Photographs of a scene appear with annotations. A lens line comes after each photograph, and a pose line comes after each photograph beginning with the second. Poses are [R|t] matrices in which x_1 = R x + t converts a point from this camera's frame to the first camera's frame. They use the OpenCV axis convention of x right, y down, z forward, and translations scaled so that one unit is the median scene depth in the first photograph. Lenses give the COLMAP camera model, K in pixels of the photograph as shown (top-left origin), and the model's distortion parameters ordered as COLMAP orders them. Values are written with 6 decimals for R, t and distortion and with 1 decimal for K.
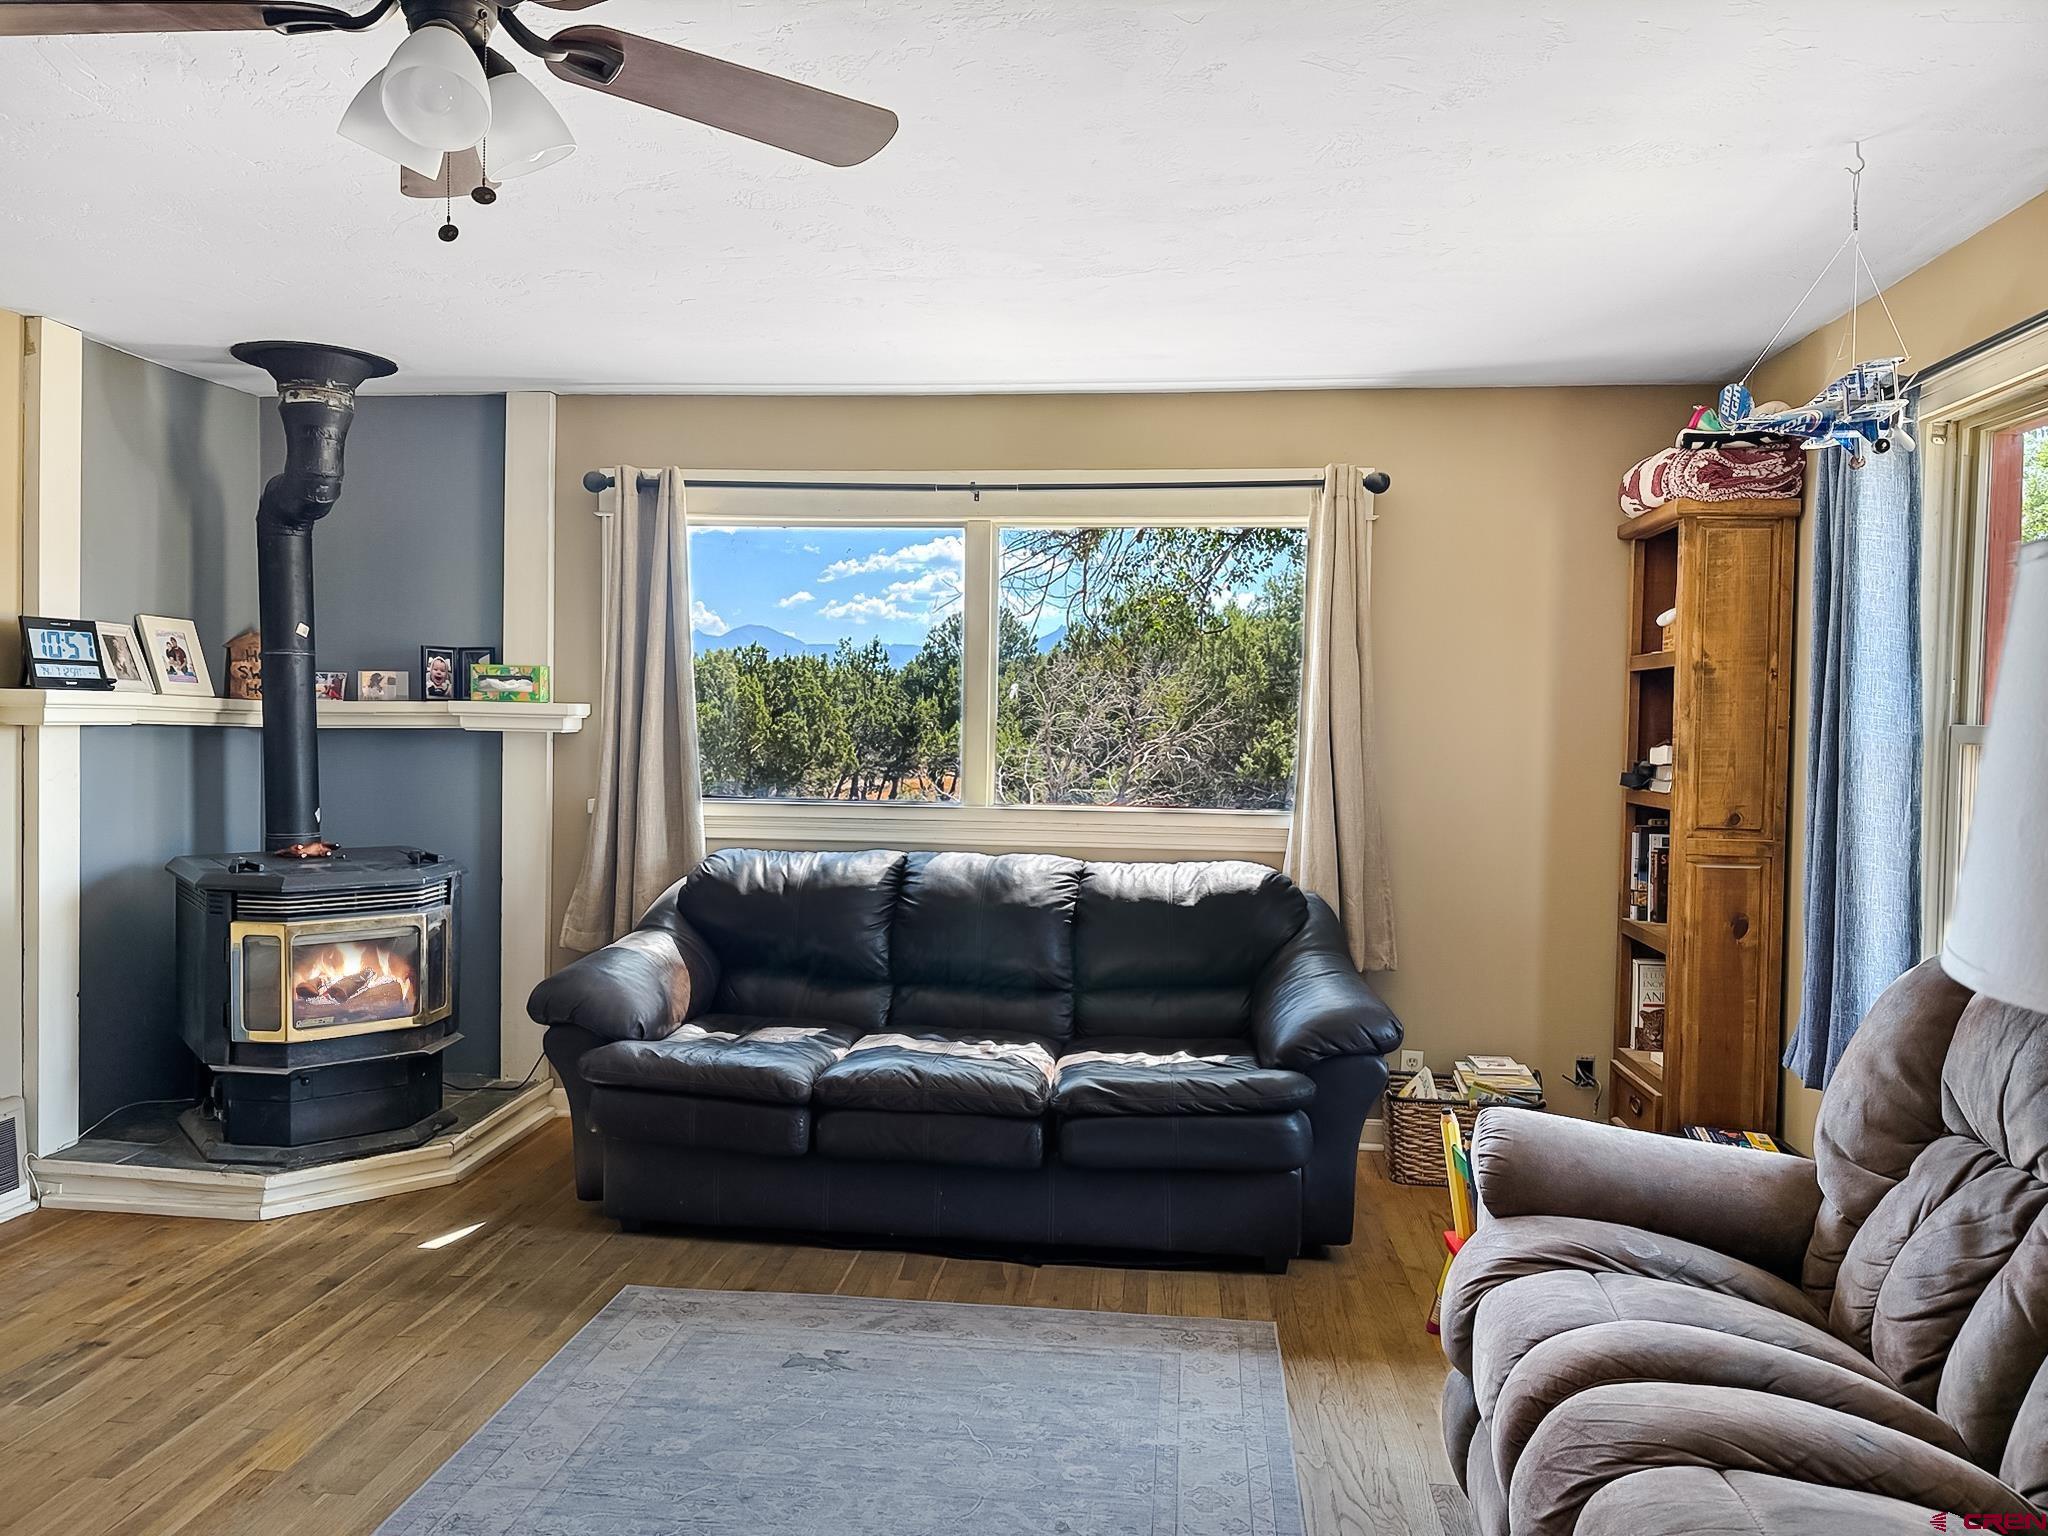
lens RADIAL K [[1468.4, 0, 1028.6], [0, 1468.4, 746.4], [0, 0, 1]] dist [0.085535, -0.101205]
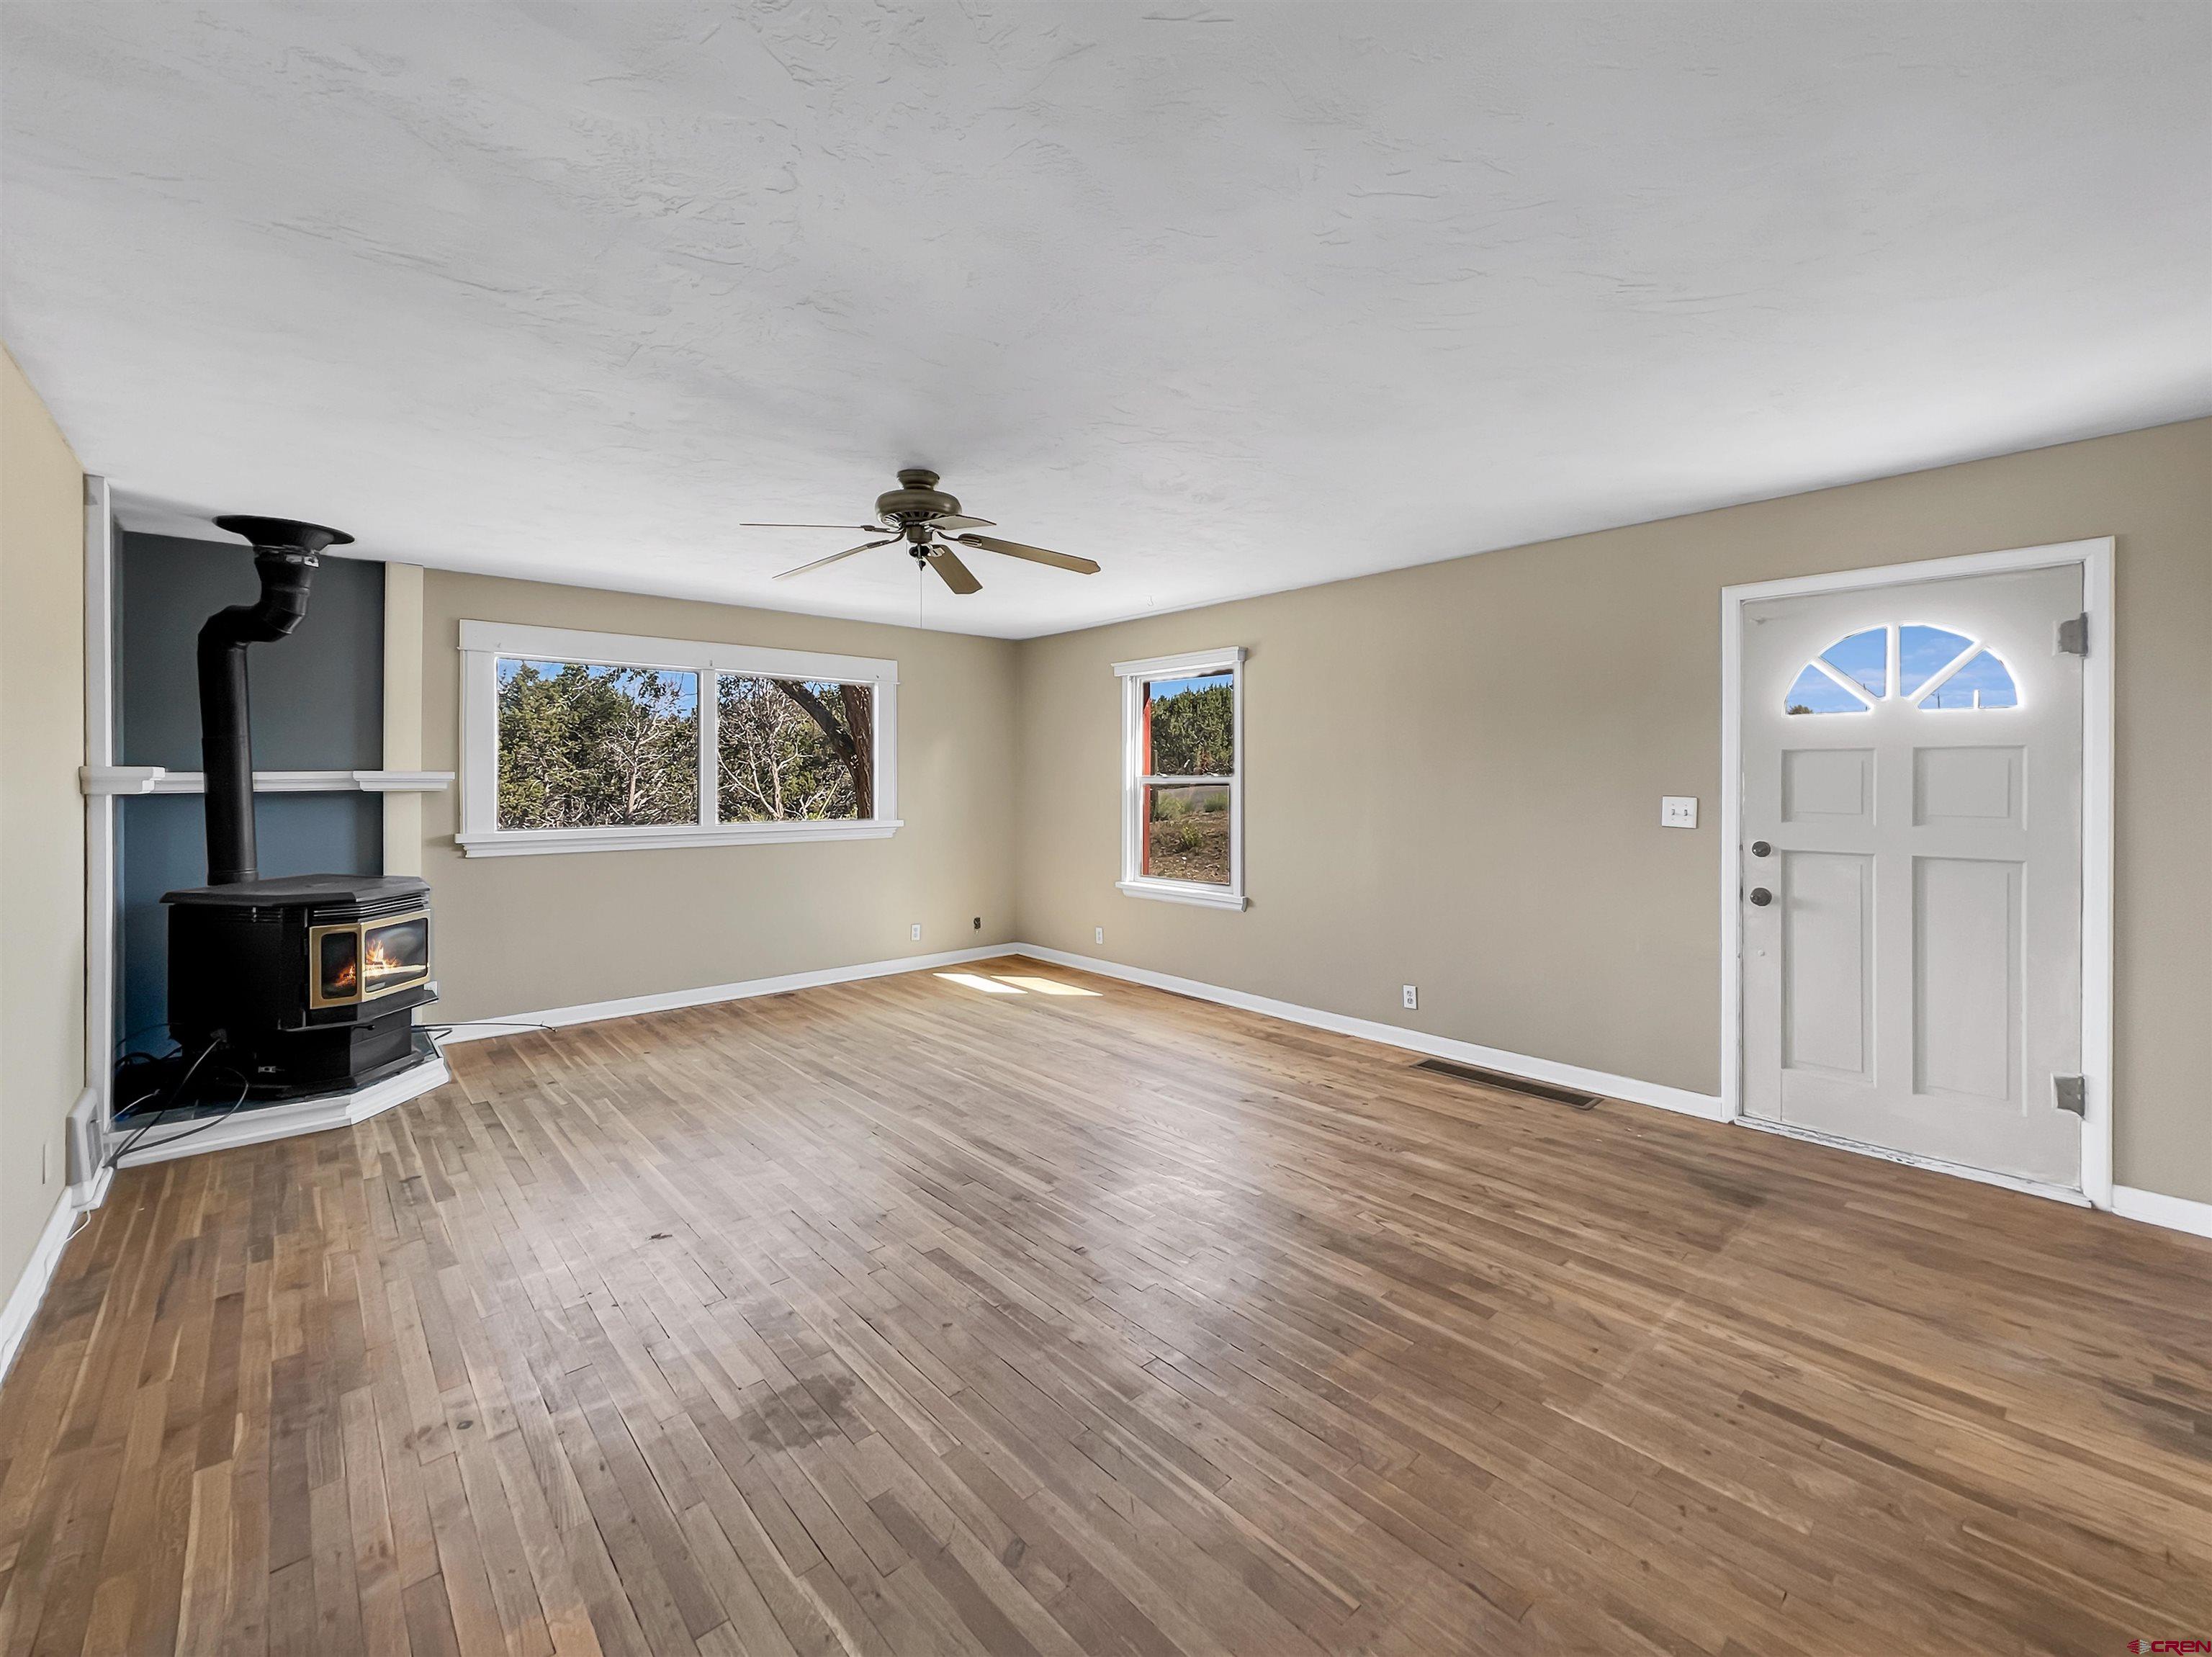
lens RADIAL K [[923.7, 0, 1112.1], [0, 923.7, 778.3], [0, 0, 1]] dist [0.003230, 0.000396]
pose [[0.674263, -0.018233, 0.738266, -0.660972], [0.024059, 0.999707, 0.002716, -0.010032], [-0.738099, 0.015931, 0.674504, -0.179967]]
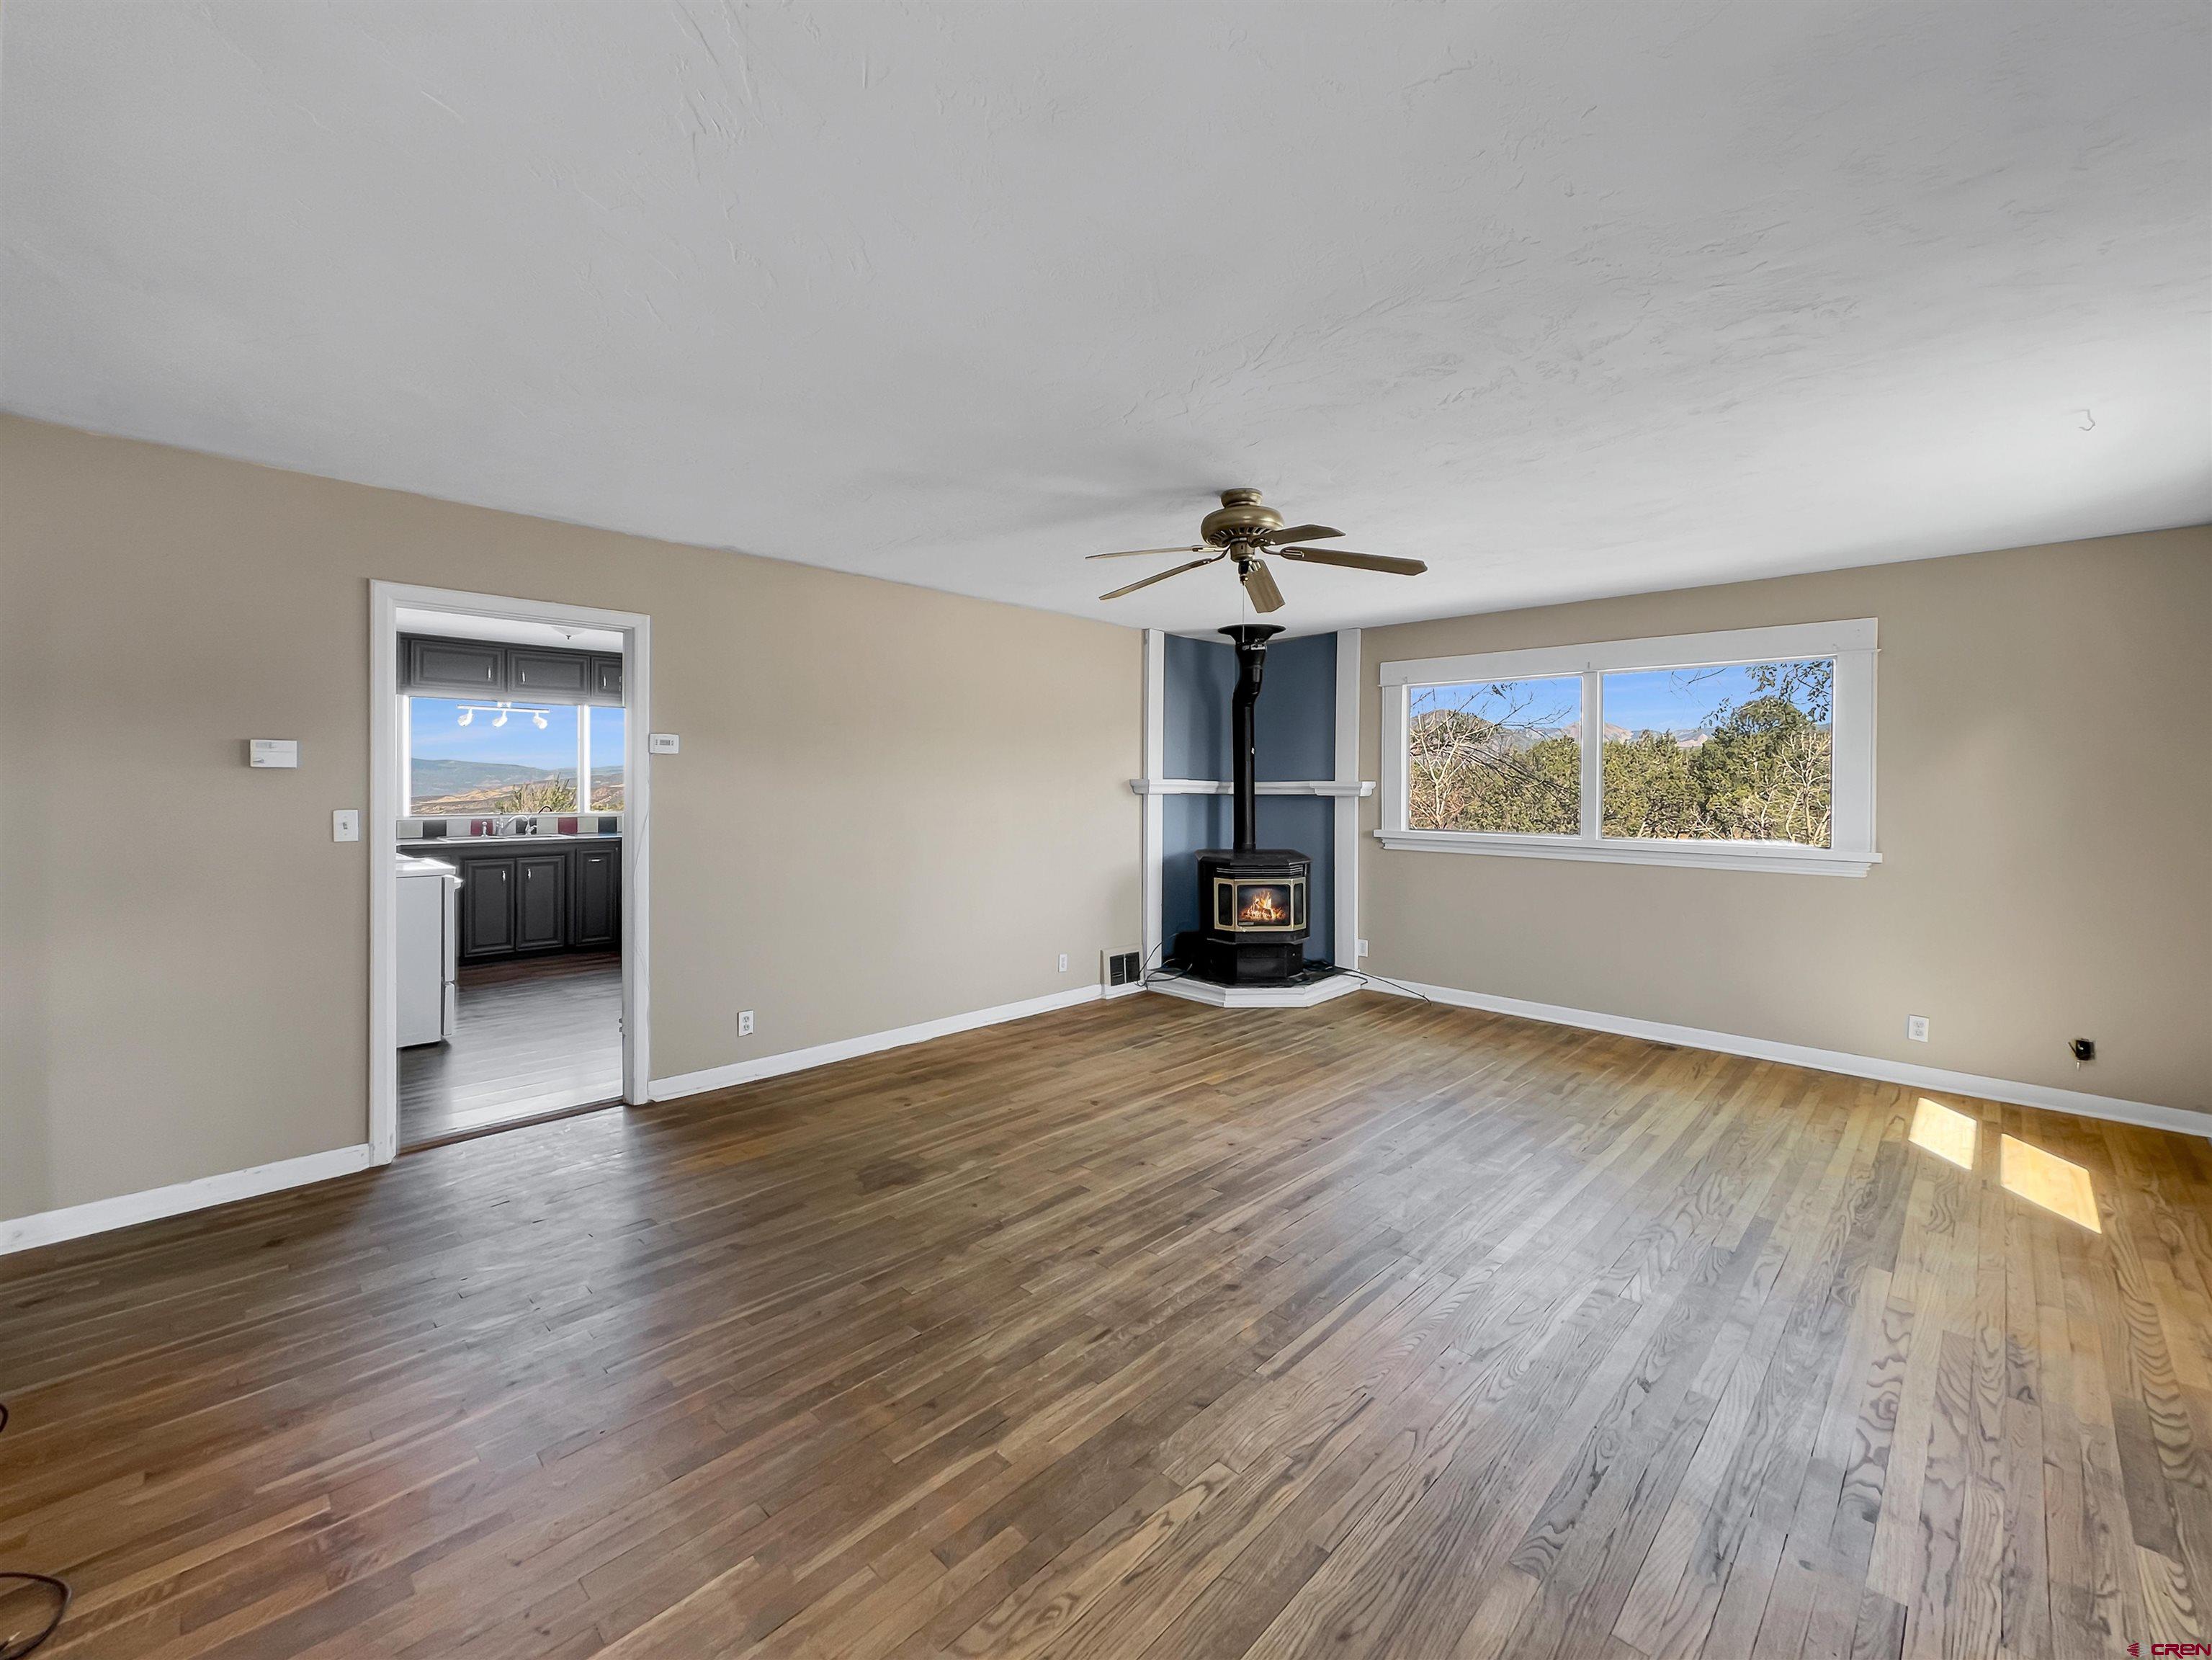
lens RADIAL K [[927.7, 0, 1103.3], [0, 927.7, 784.3], [0, 0, 1]] dist [0.003674, 0.000462]
pose [[0.781392, -0.012292, -0.623920, 0.230801], [-0.003340, 0.999709, -0.023878, 0.007027], [0.624032, 0.020742, 0.781123, -0.237306]]
